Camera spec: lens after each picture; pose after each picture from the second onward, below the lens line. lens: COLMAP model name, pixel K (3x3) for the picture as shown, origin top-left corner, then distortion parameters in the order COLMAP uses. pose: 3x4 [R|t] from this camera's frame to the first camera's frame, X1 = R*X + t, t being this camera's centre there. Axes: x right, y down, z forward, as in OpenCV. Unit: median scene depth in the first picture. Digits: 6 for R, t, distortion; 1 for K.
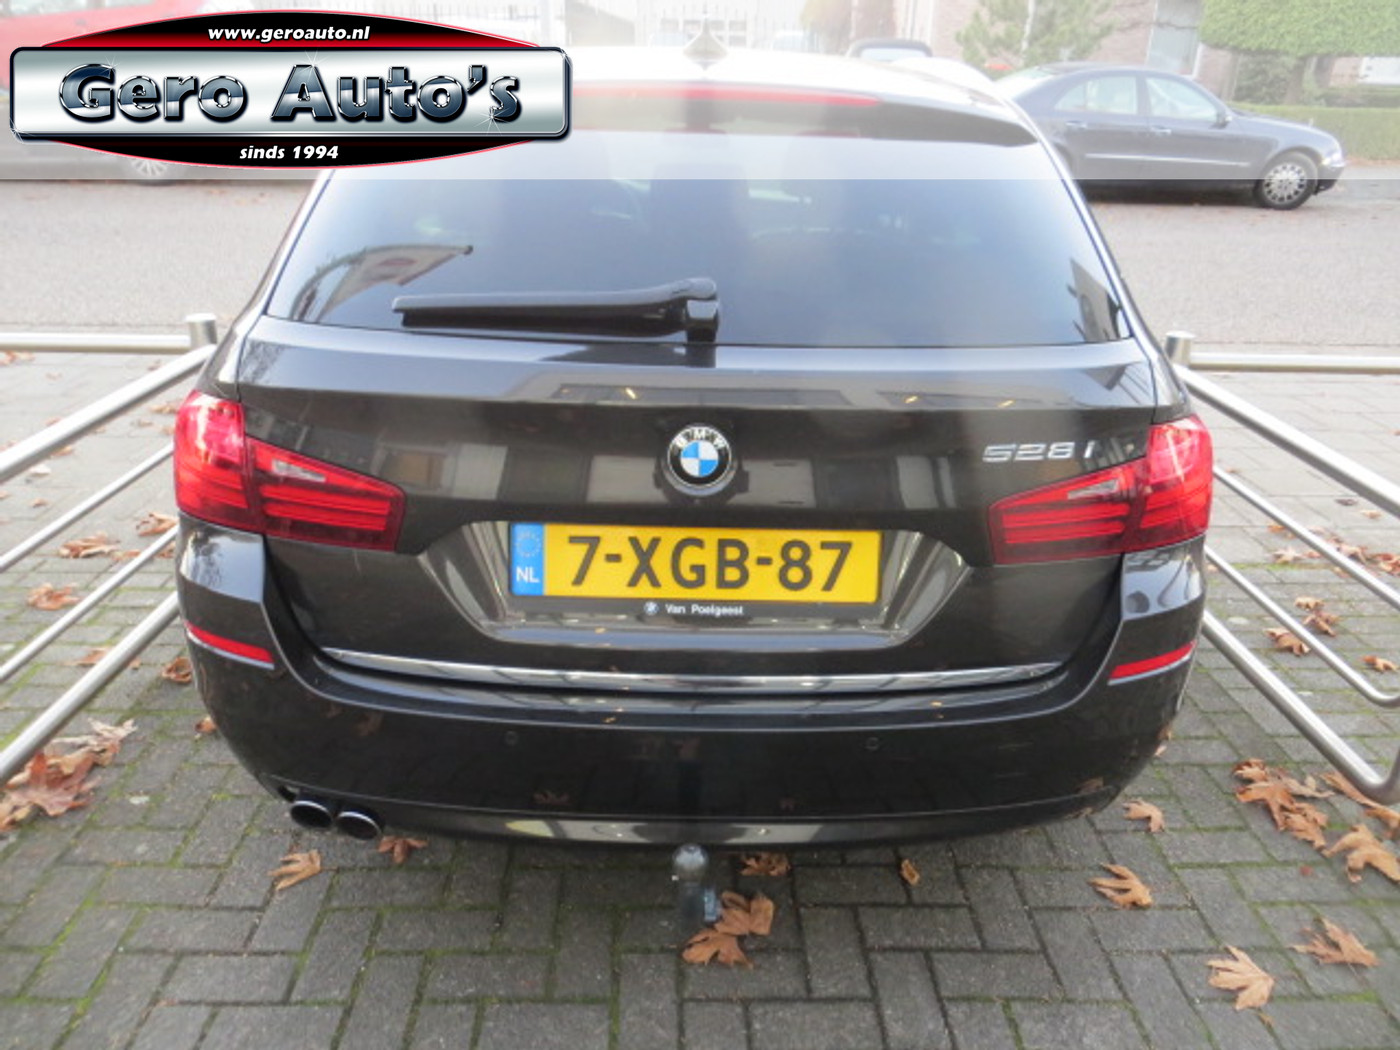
lens RADIAL K [[1048.8, 0, 701.5], [0, 1048.8, 518.5], [0, 0, 1]] dist [-0.016643, 0.001281]
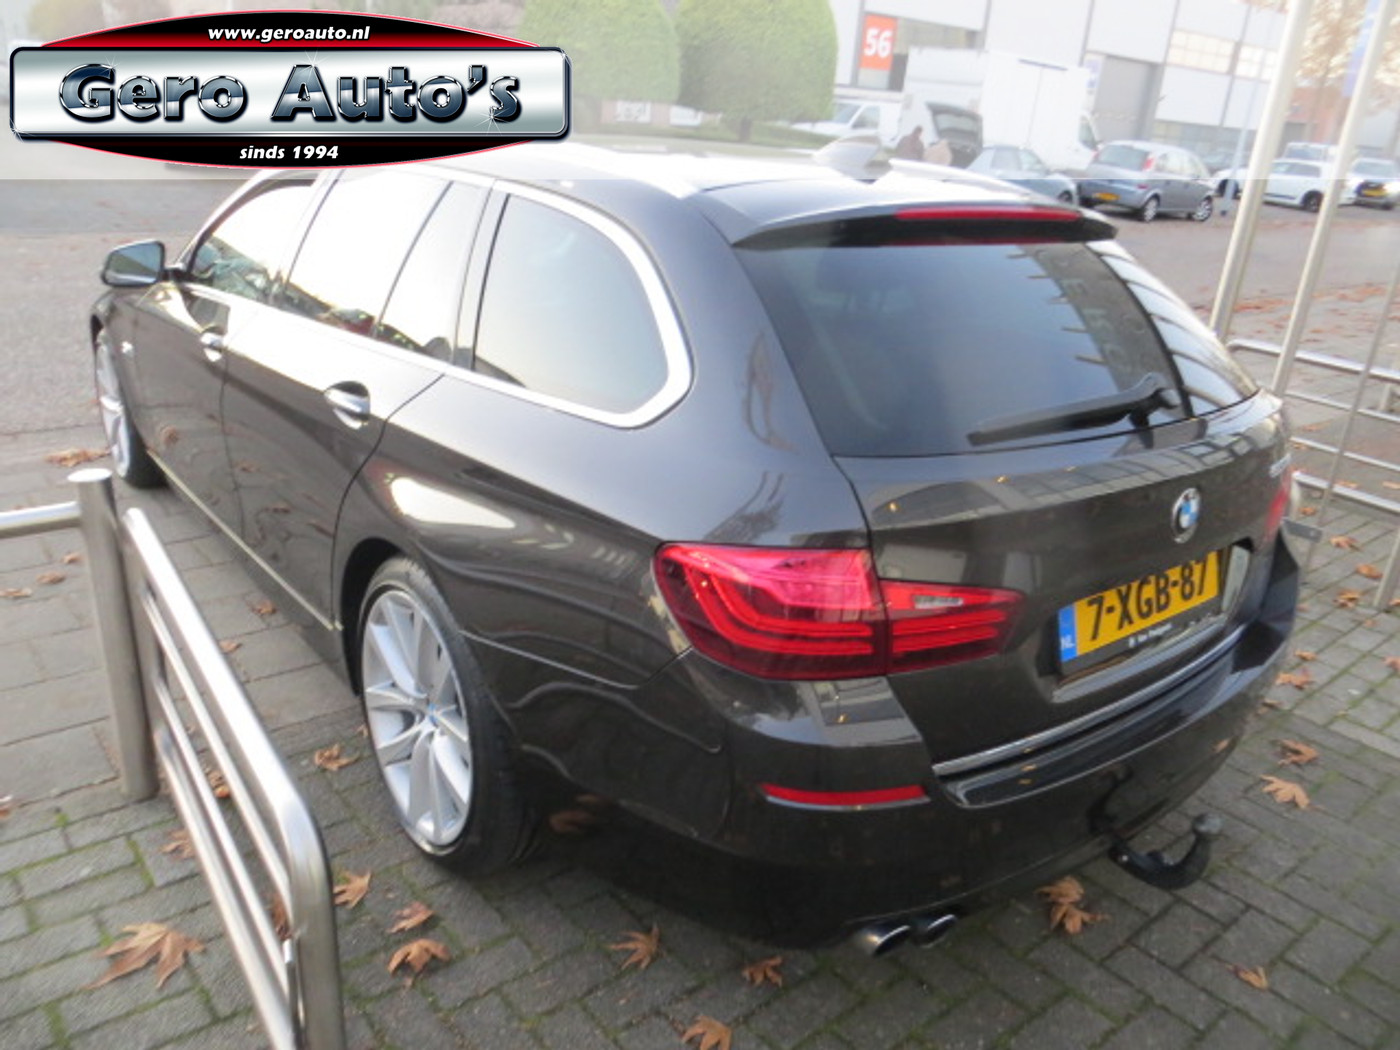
lens RADIAL K [[1048.8, 0, 698.9], [0, 1048.8, 526.5], [0, 0, 1]] dist [-0.016643, 0.001281]
pose [[0.795392, -0.196961, 0.573200, -1.109577], [0.204023, 0.977542, 0.052789, -0.211055], [-0.570725, 0.074958, 0.817713, 0.286514]]
